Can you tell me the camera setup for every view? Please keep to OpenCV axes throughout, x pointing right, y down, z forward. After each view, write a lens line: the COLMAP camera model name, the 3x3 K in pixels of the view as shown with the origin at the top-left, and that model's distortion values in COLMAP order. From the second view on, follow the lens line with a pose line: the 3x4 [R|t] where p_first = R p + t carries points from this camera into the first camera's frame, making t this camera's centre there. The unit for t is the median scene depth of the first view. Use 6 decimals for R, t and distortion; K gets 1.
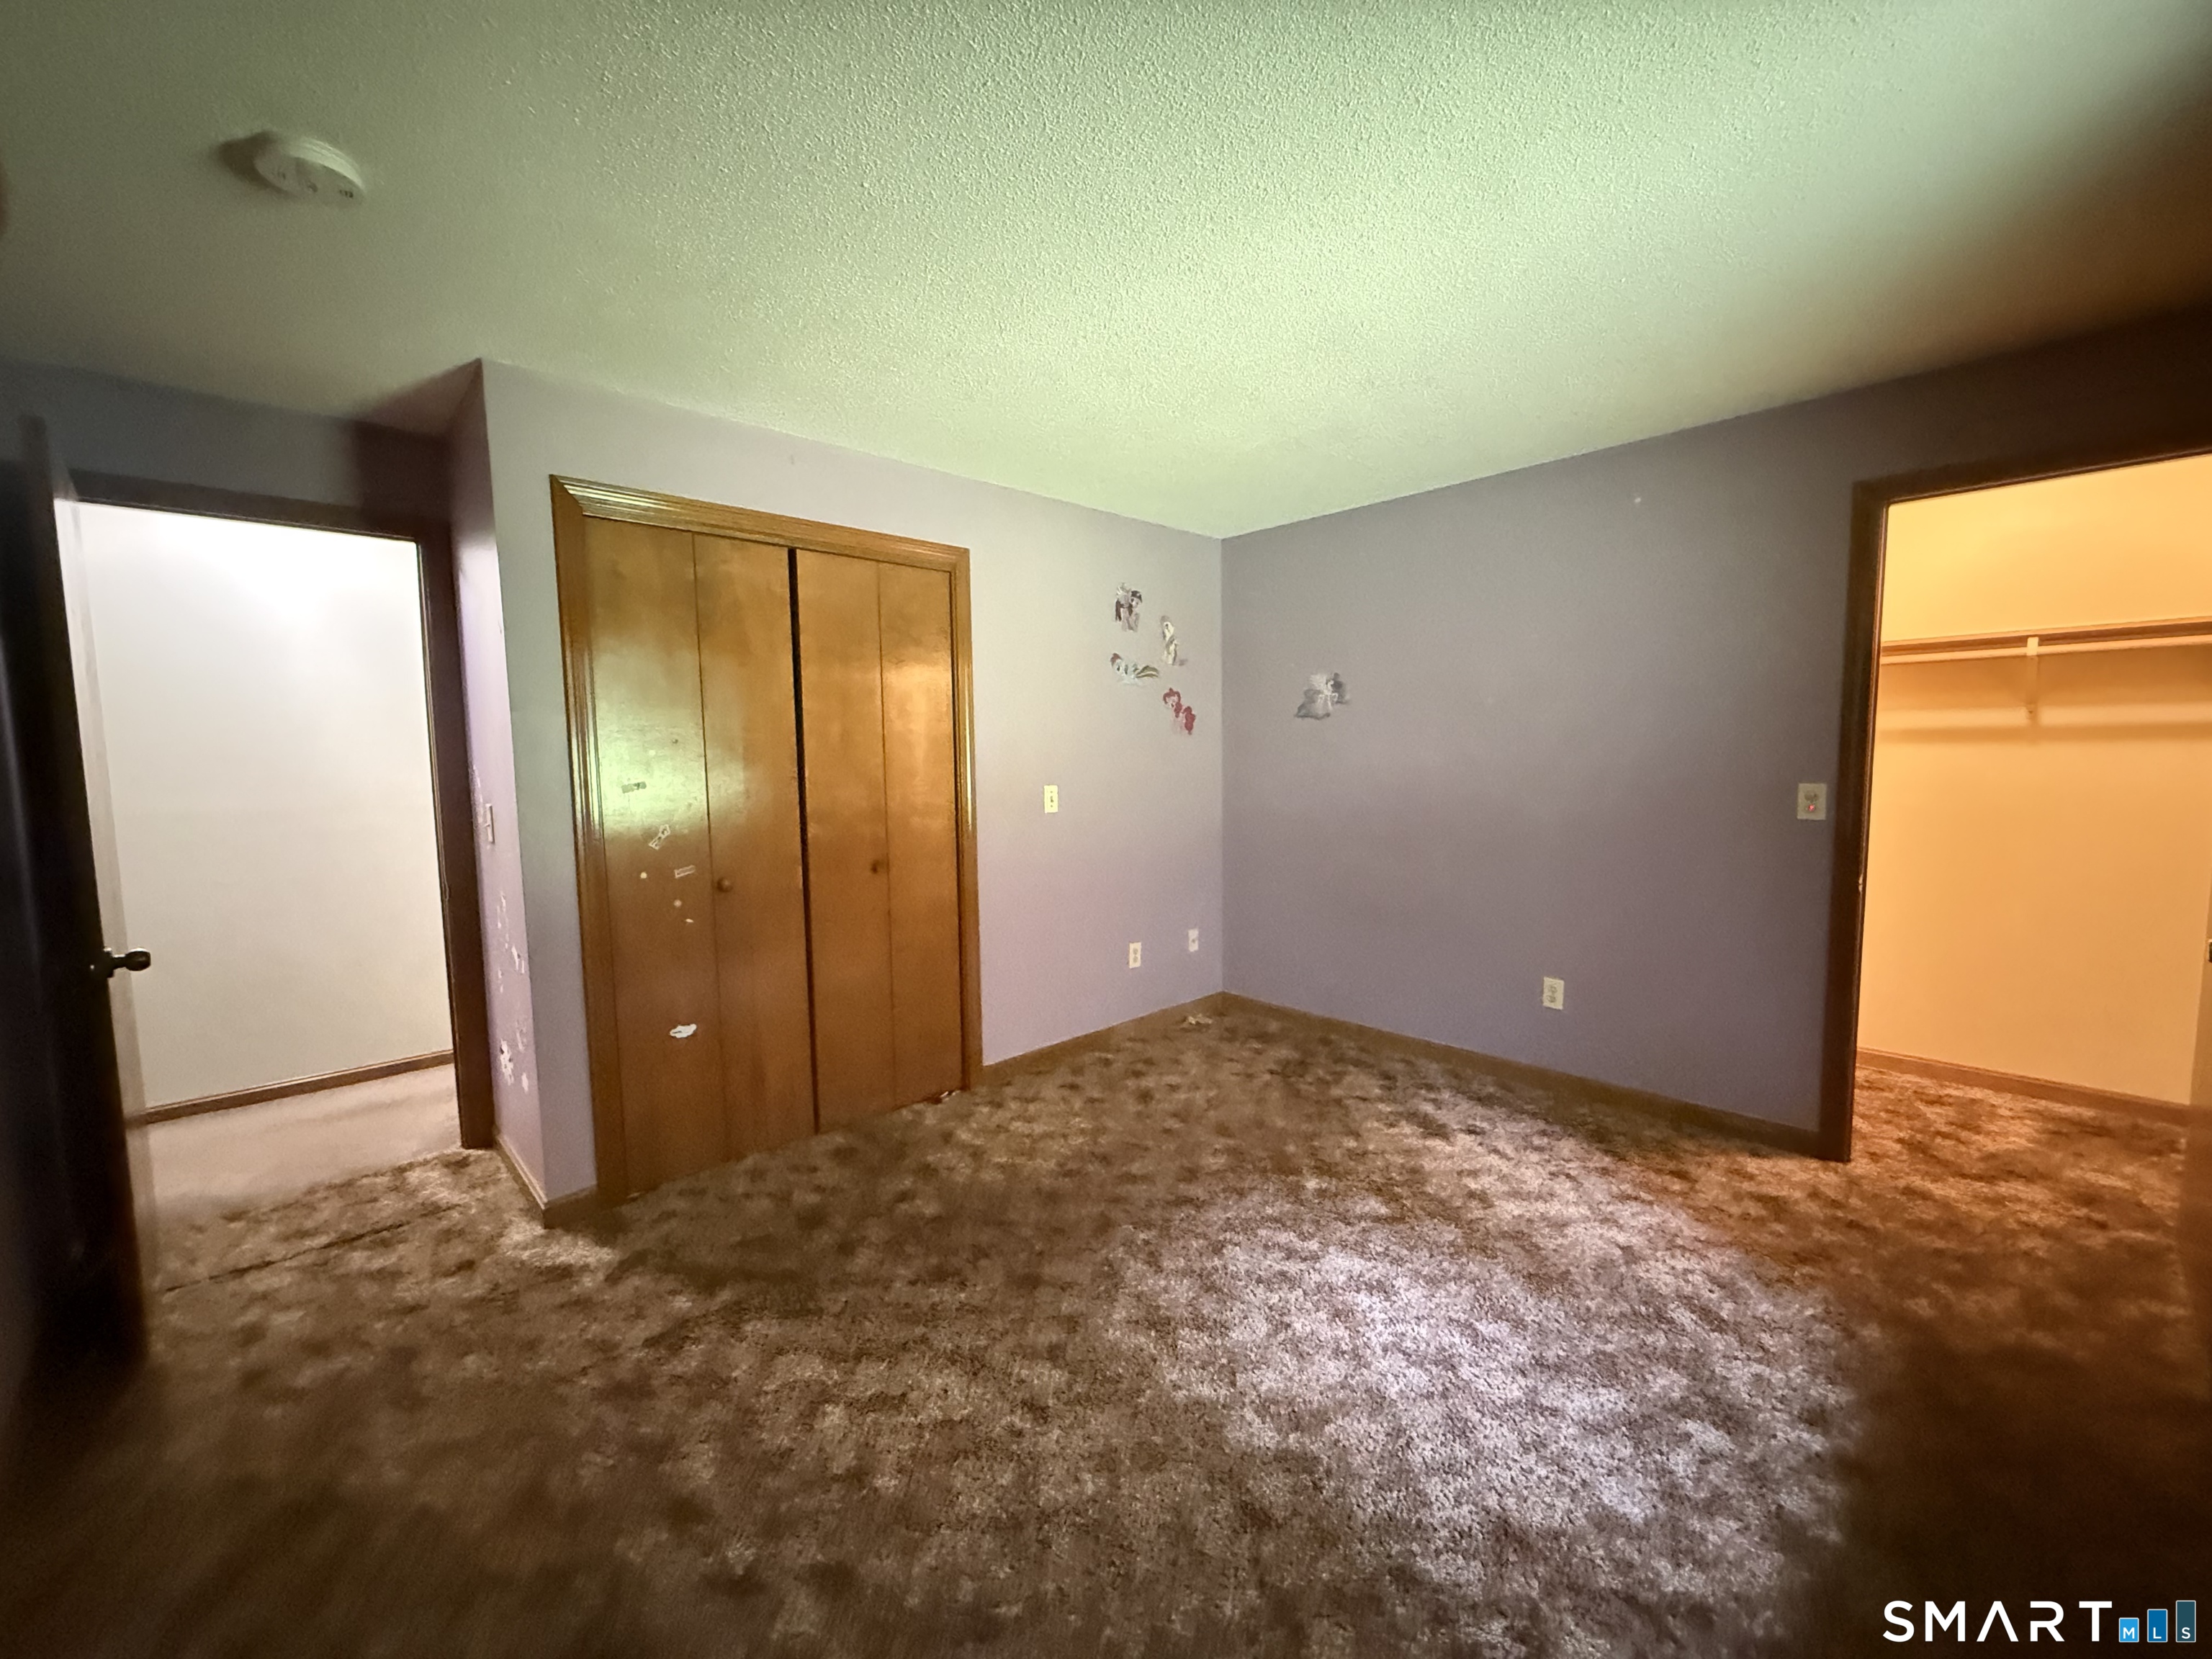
lens RADIAL K [[879.4, 0, 1098.3], [0, 879.4, 829.0], [0, 0, 1]] dist [0.000638, -0.000822]
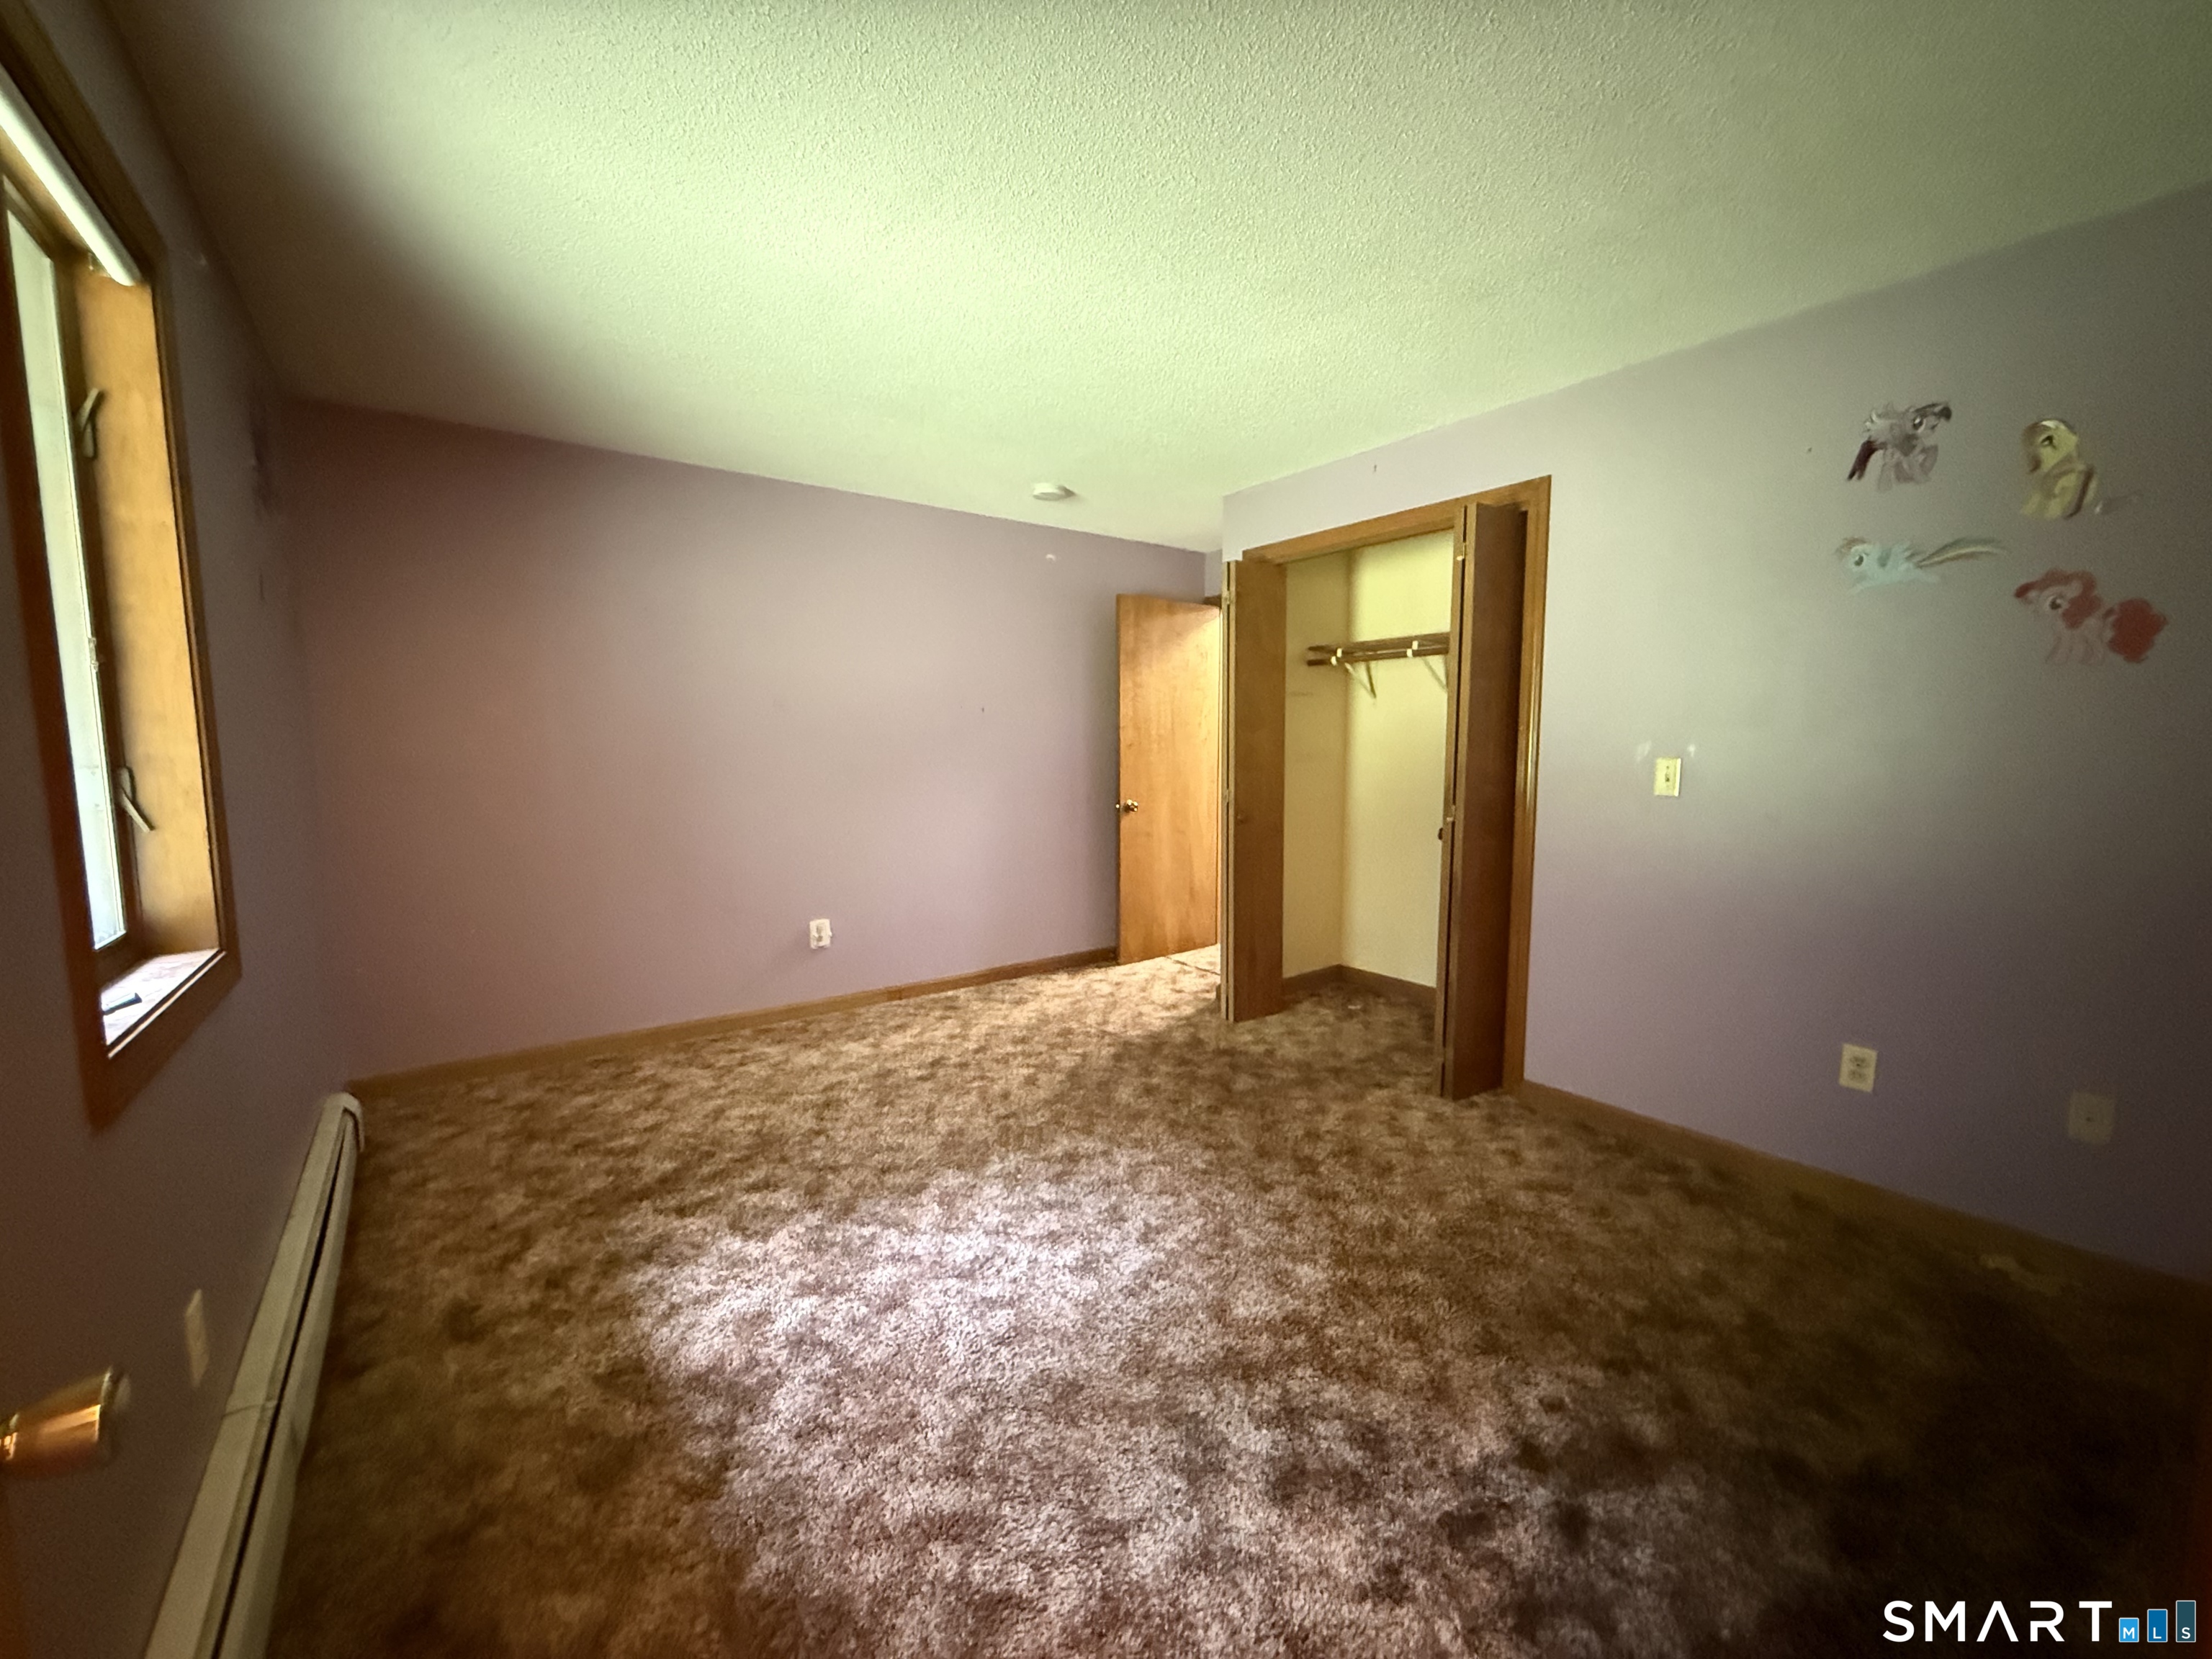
lens RADIAL K [[879.4, 0, 1107.0], [0, 879.4, 827.7], [0, 0, 1]] dist [0.000638, -0.000822]
pose [[-0.114567, 0.107680, -0.987562, 1.147115], [-0.081085, 0.989777, 0.117328, -0.065498], [0.990101, 0.093518, -0.104665, 1.018152]]
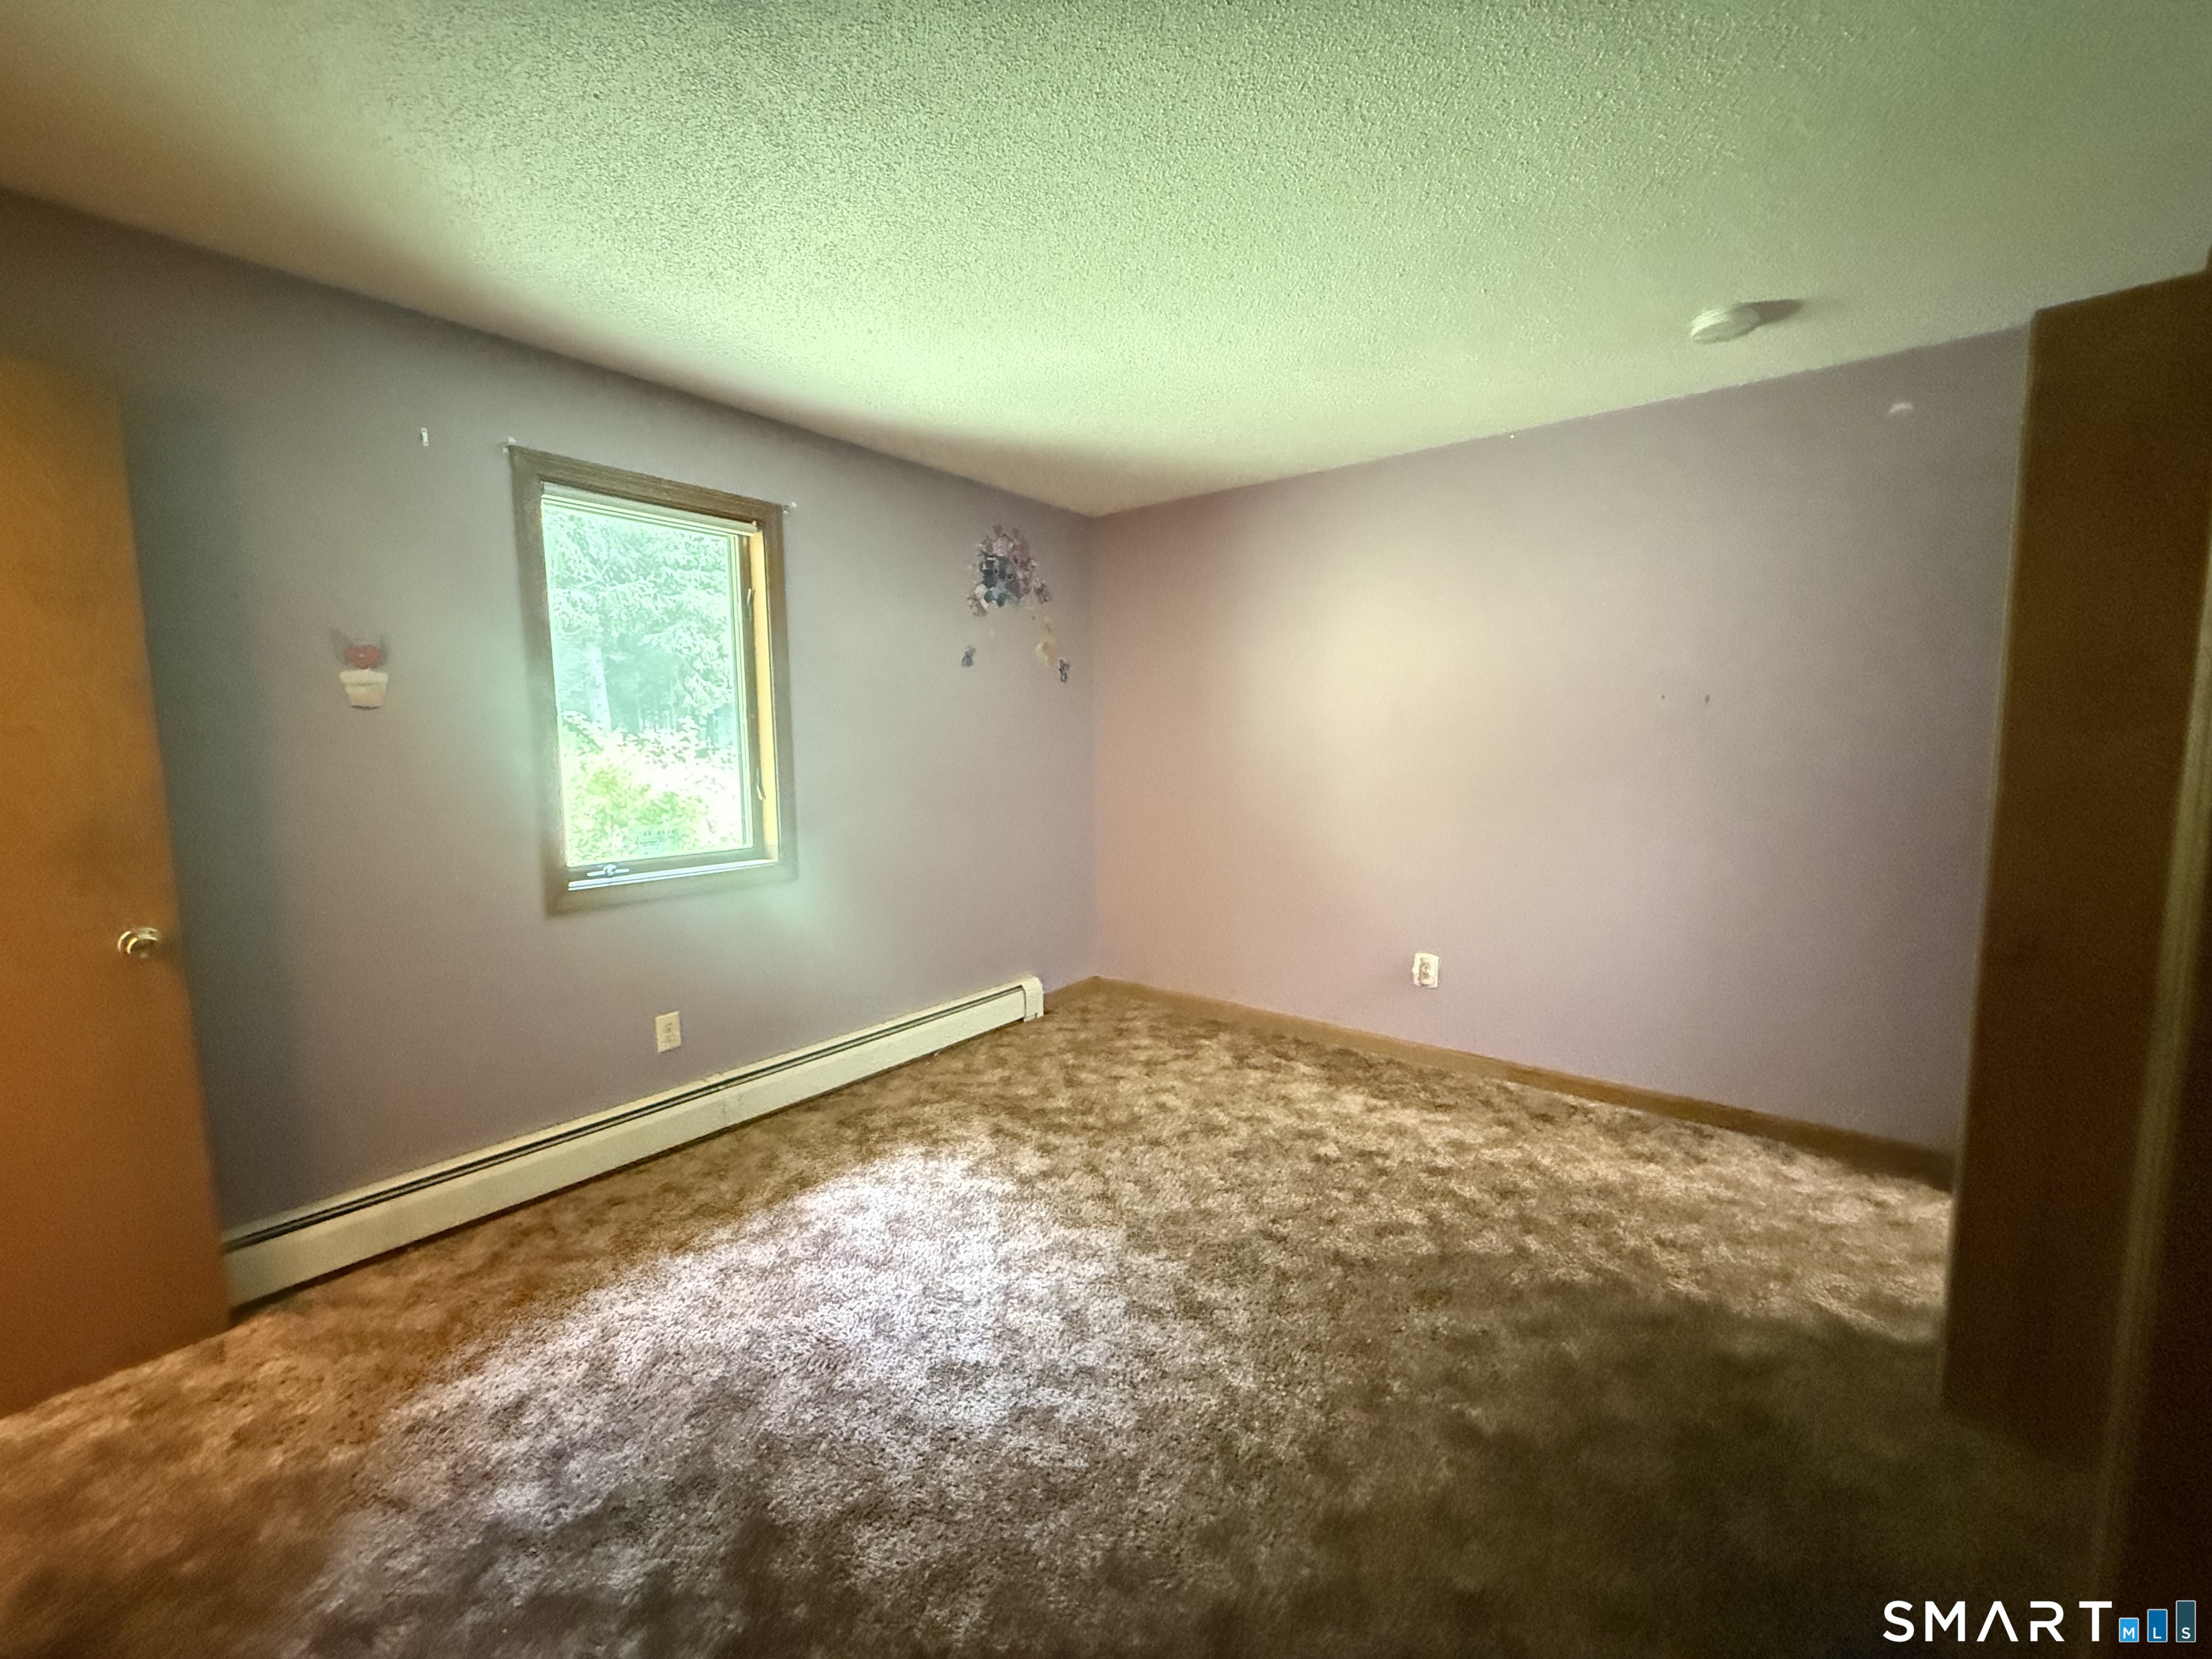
lens RADIAL K [[879.4, 0, 1098.6], [0, 879.4, 830.1], [0, 0, 1]] dist [0.000638, -0.000822]
pose [[-0.989824, 0.035131, -0.137891, 0.261321], [0.008596, 0.982037, 0.188492, -0.131780], [0.142036, 0.185389, -0.972346, 1.637984]]
